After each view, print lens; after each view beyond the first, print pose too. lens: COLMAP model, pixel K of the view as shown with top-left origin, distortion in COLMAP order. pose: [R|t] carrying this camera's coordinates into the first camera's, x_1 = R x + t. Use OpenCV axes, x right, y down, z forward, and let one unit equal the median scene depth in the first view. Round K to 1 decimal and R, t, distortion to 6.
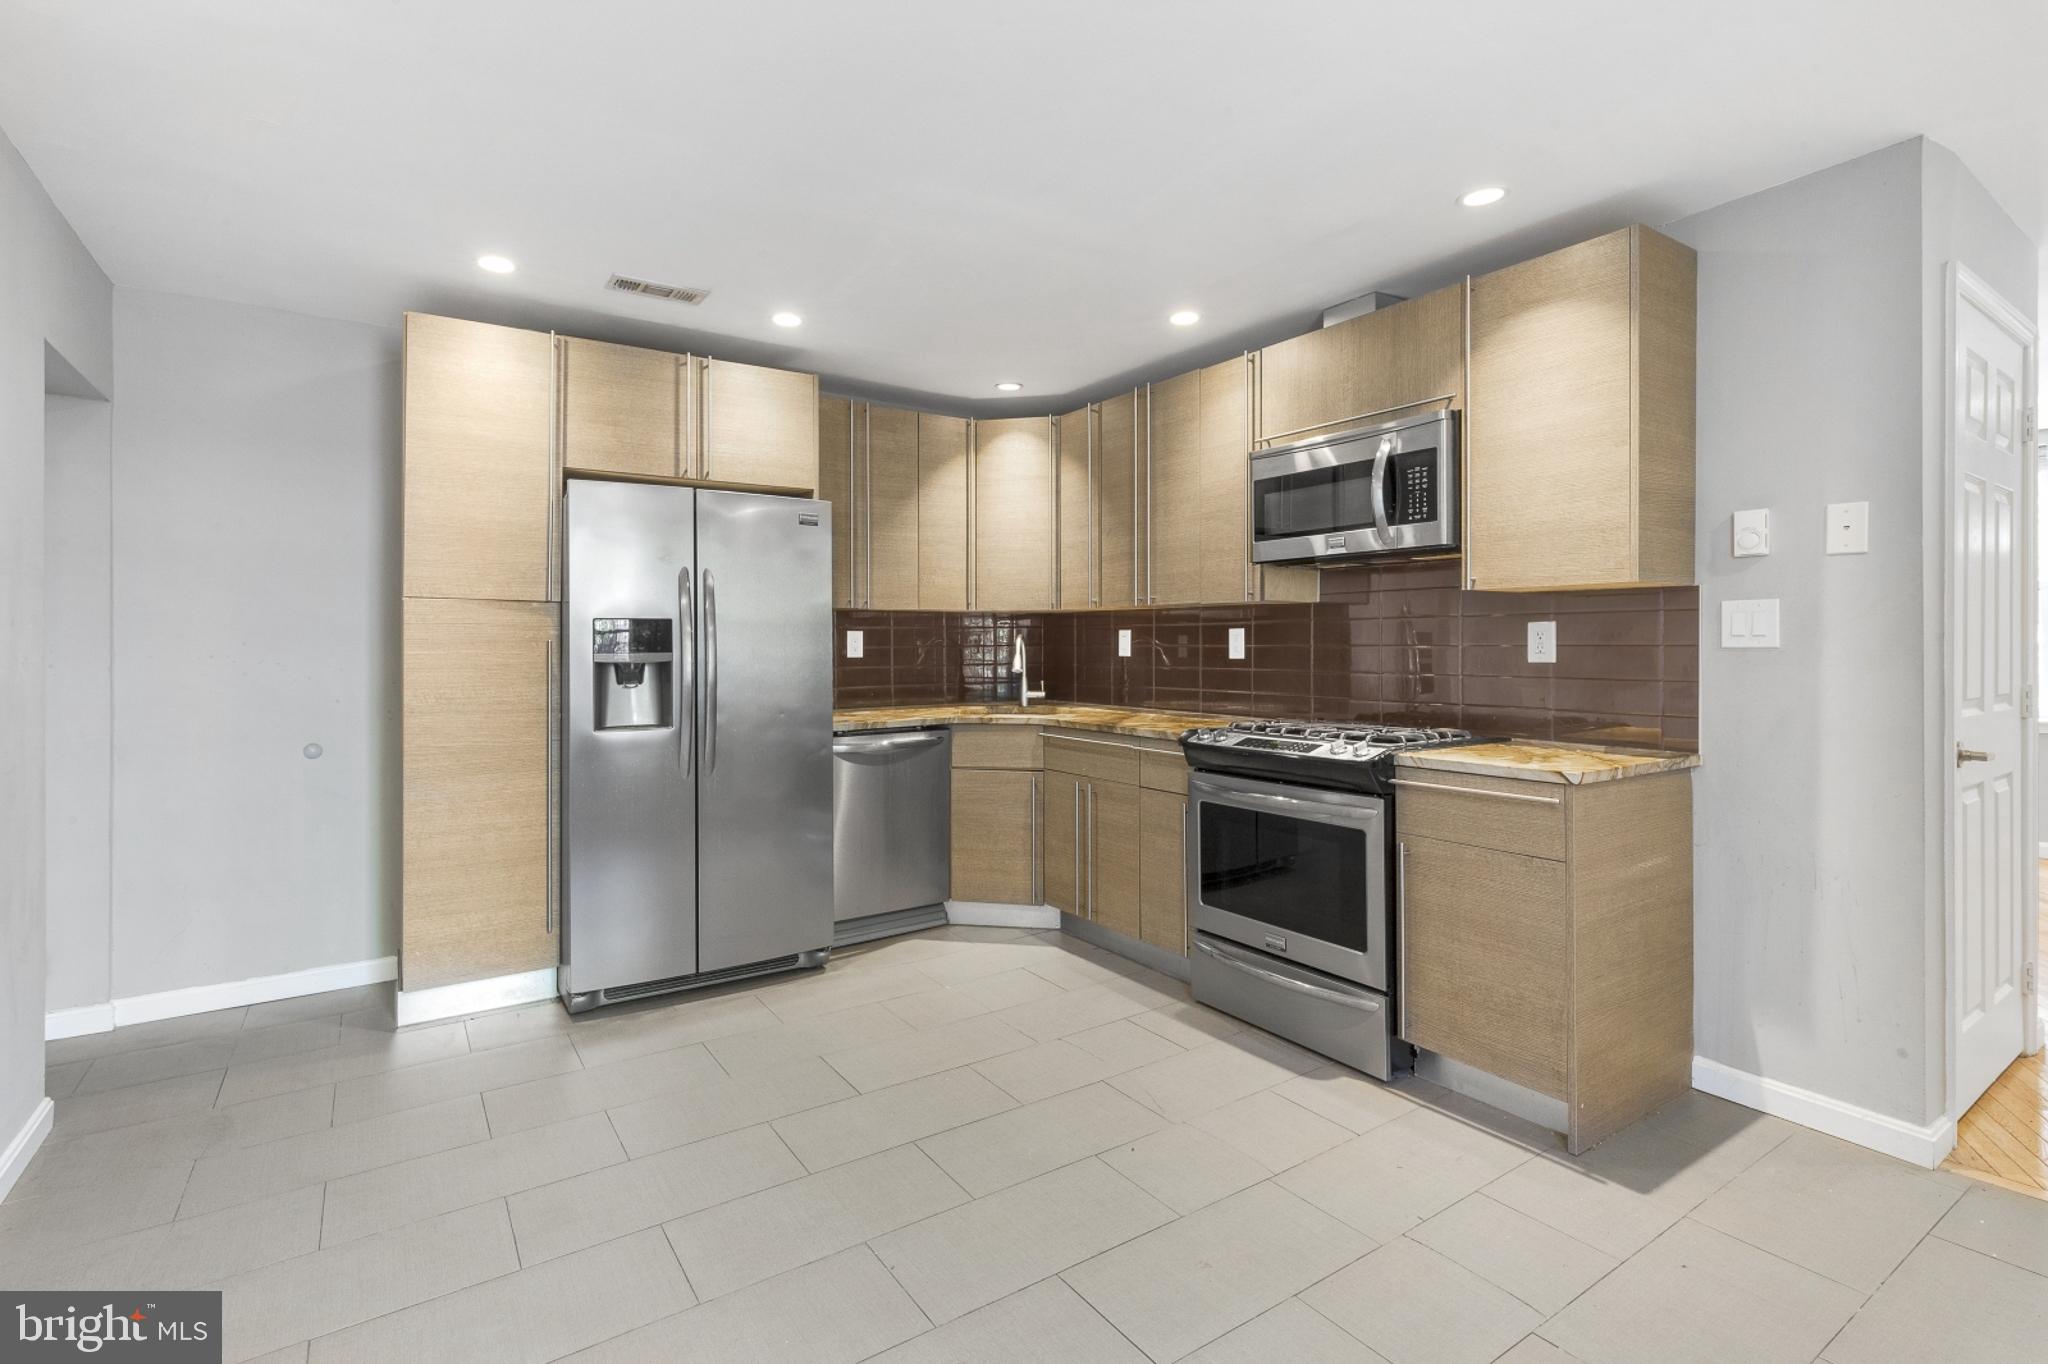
lens RADIAL K [[965.3, 0, 1008.5], [0, 965.3, 642.0], [0, 0, 1]] dist [0.004264, -0.001275]
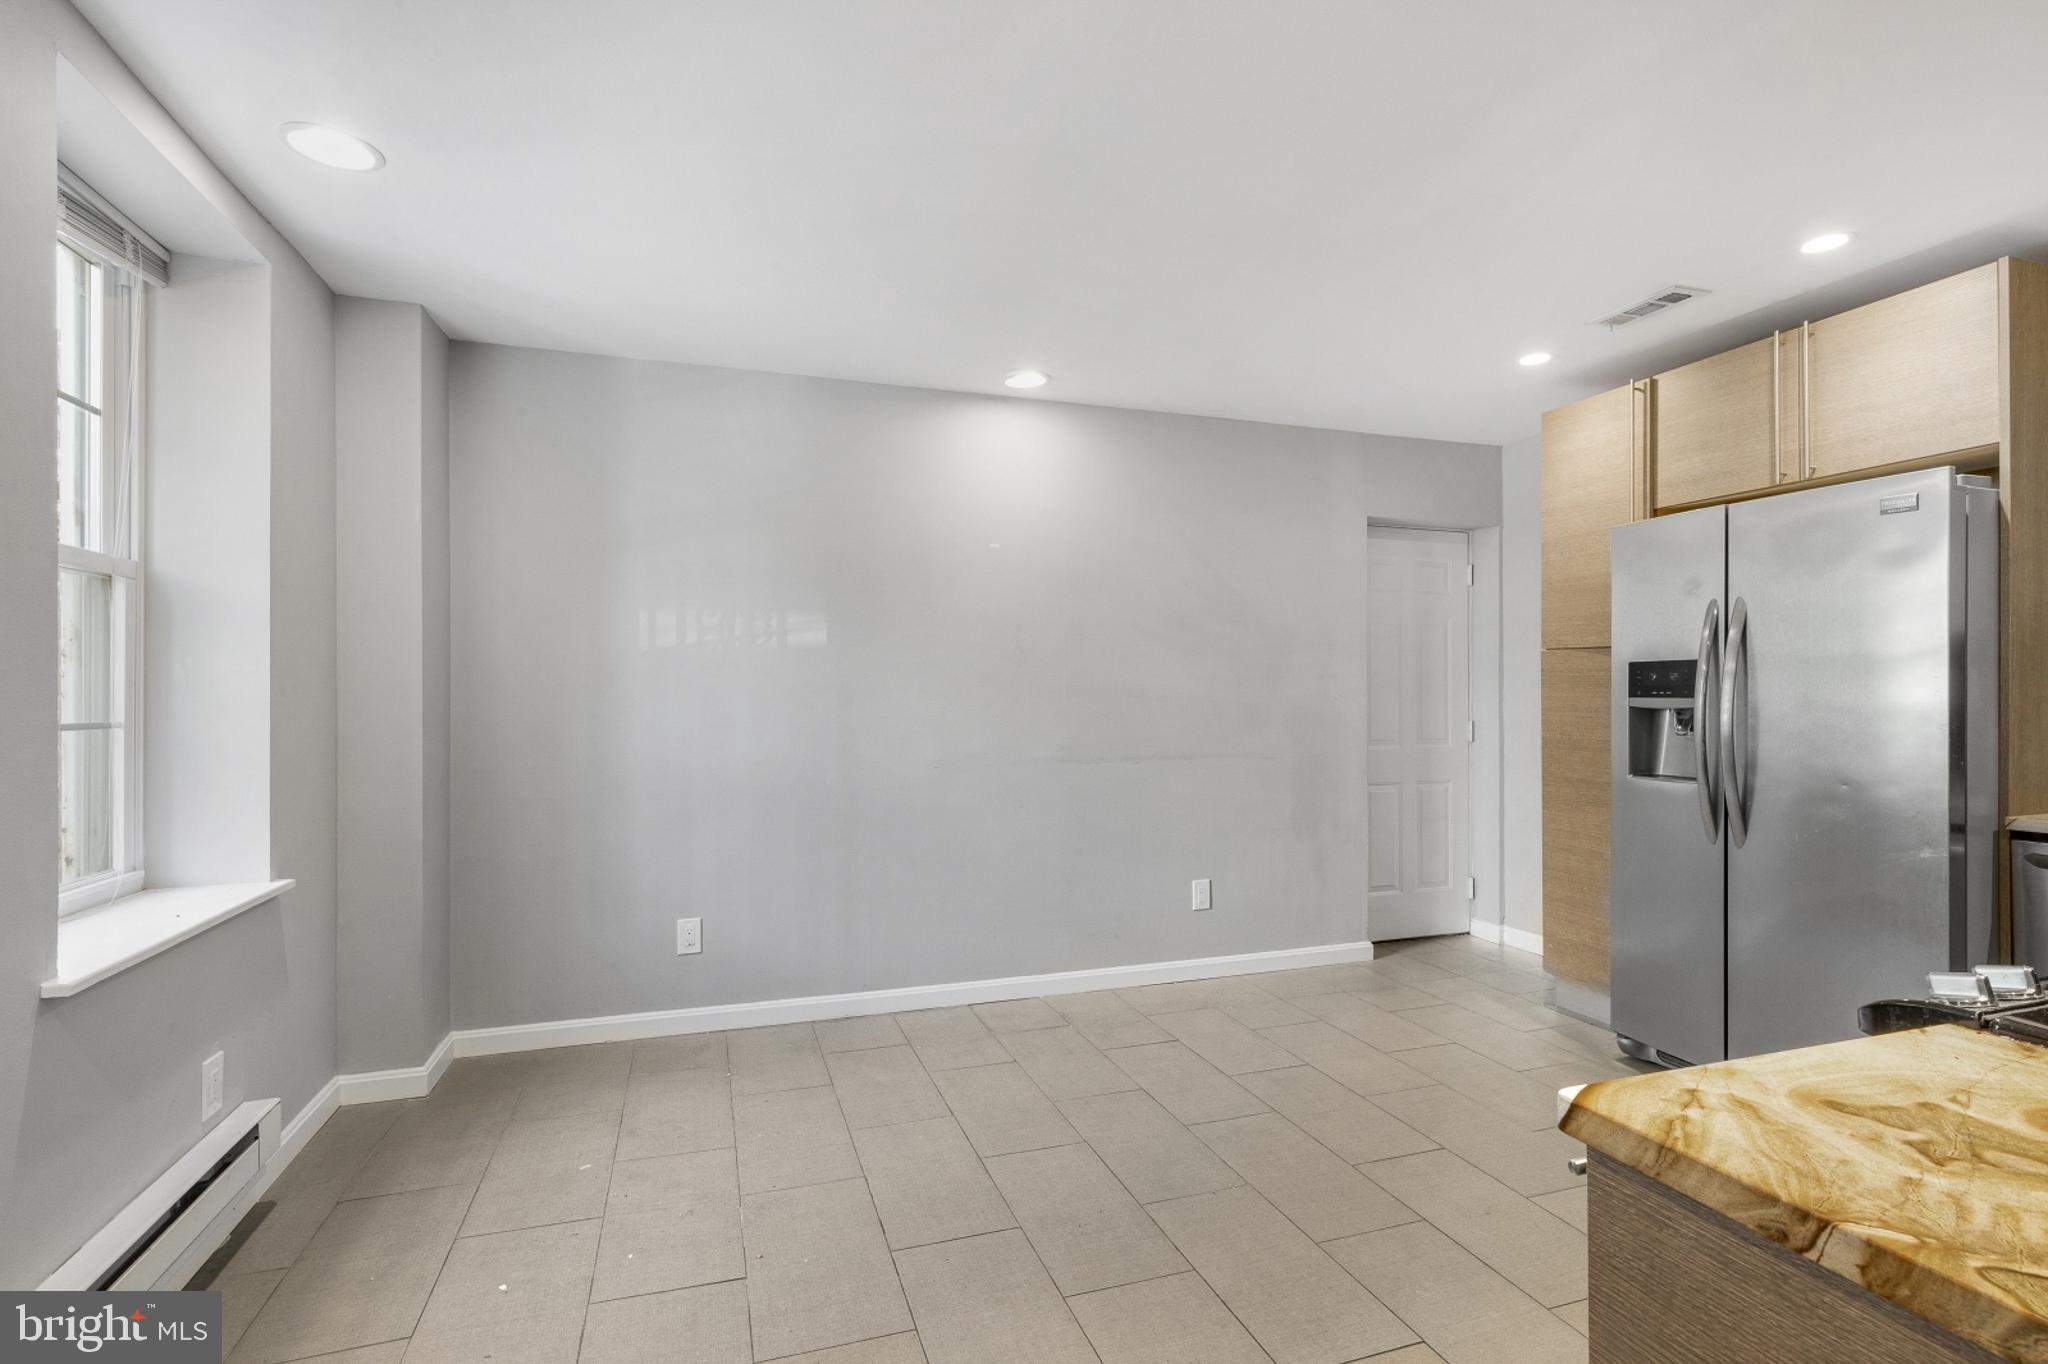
lens RADIAL K [[963.4, 0, 1024.0], [0, 963.4, 682.0], [0, 0, 1]] dist [0.003283, -0.000830]
pose [[-0.268098, -0.003129, -0.963387, 0.680991], [0.005070, 0.999976, -0.004659, -0.002561], [0.963378, -0.006134, -0.268076, 0.658357]]
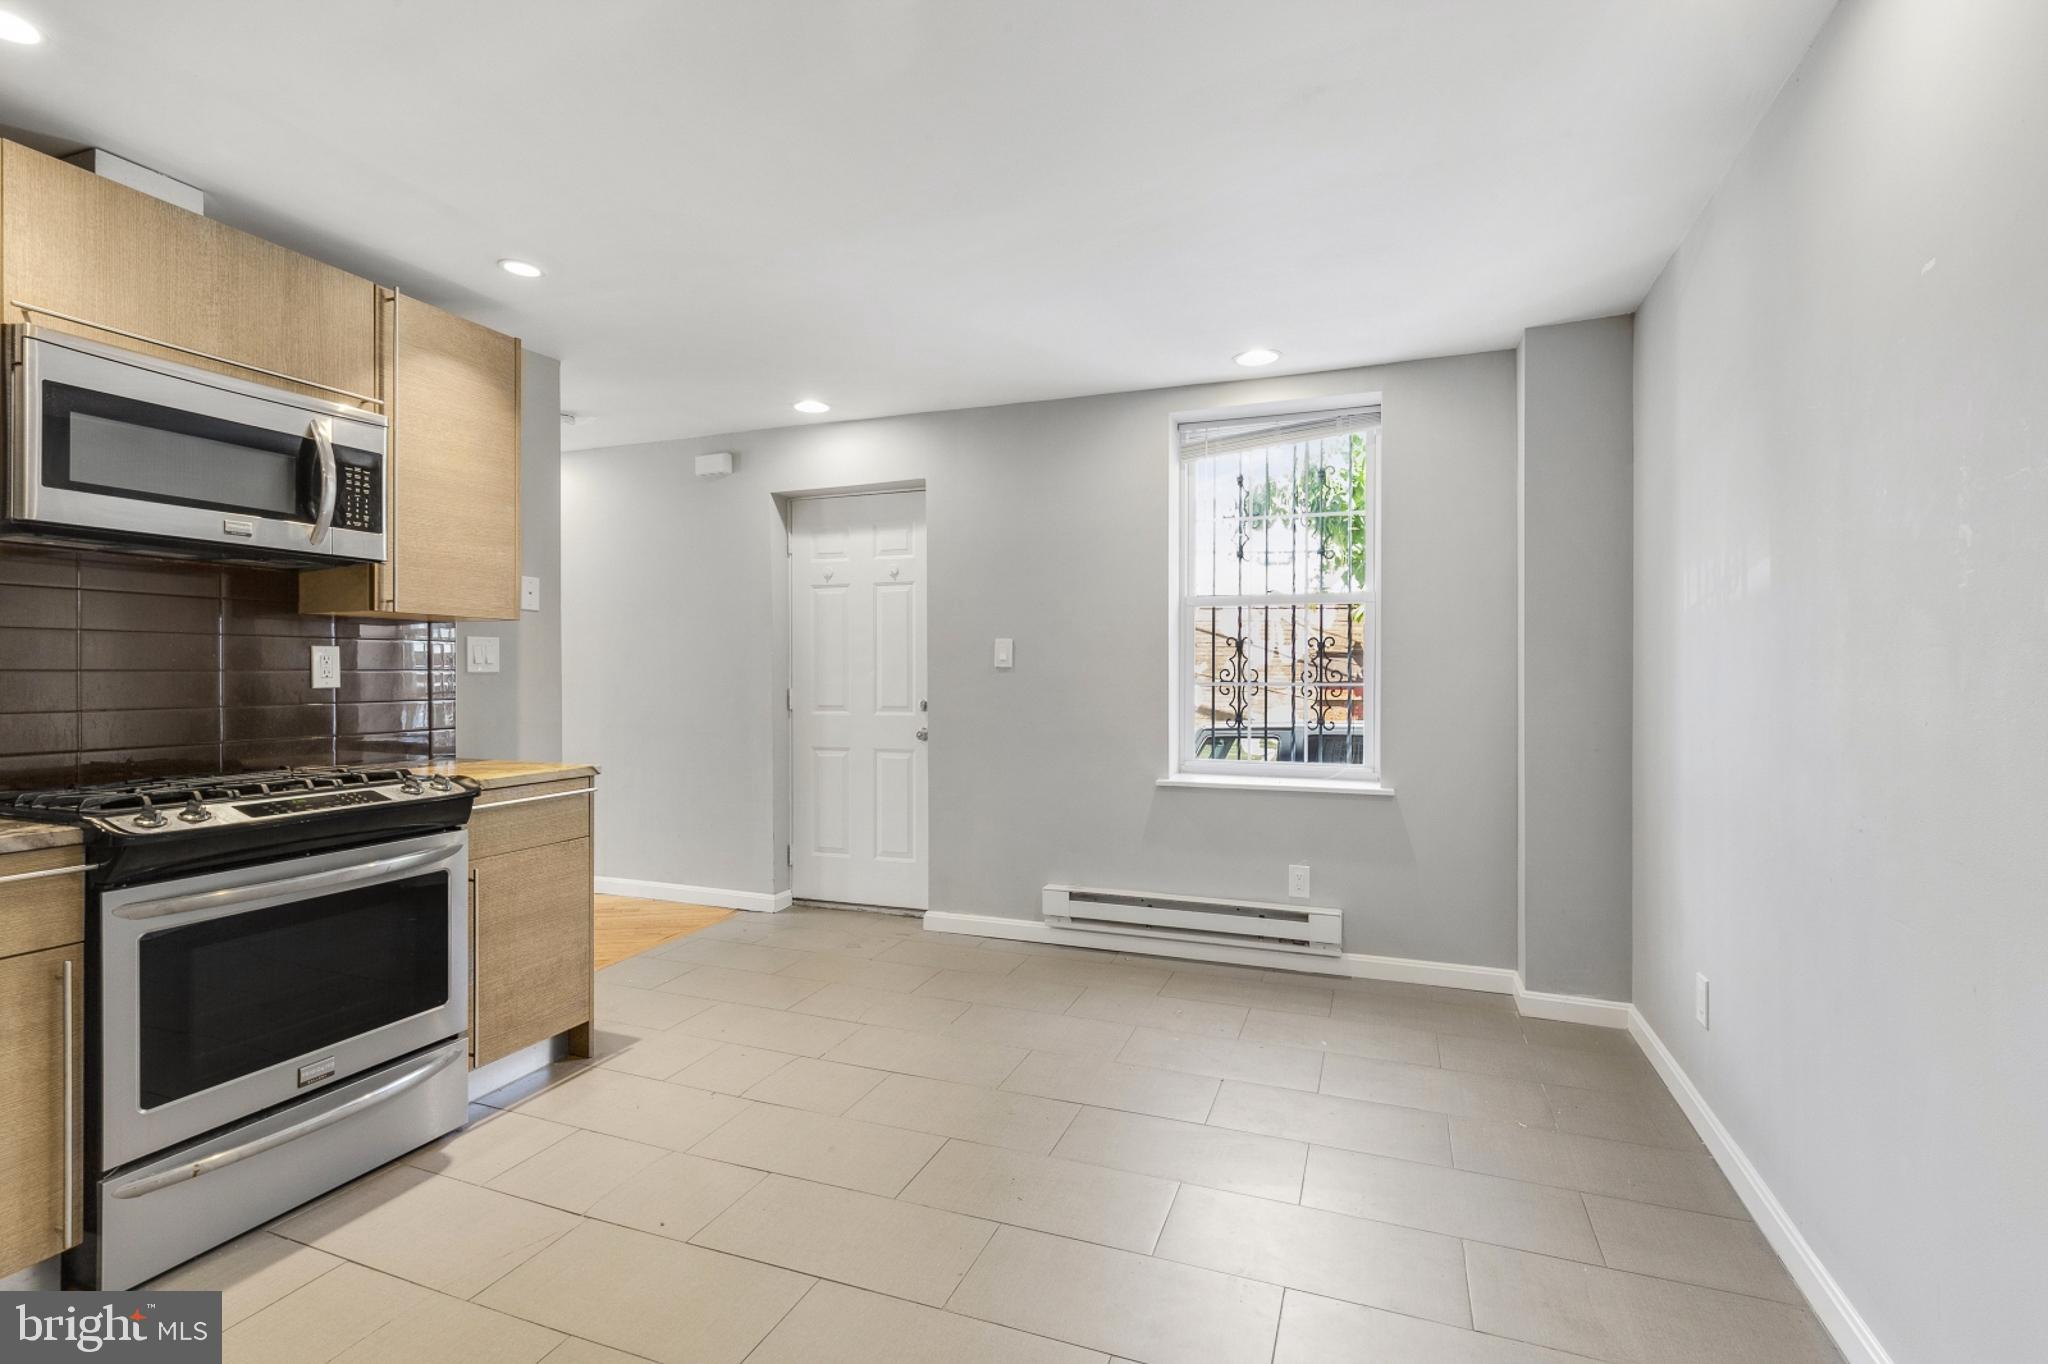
lens RADIAL K [[937.5, 0, 1013.6], [0, 937.5, 673.7], [0, 0, 1]] dist [0.002687, -0.001068]
pose [[-0.577234, 0.005623, 0.816559, -0.565553], [0.001300, 0.999981, -0.005967, 0.012609], [-0.816577, -0.002383, -0.577231, 0.907095]]
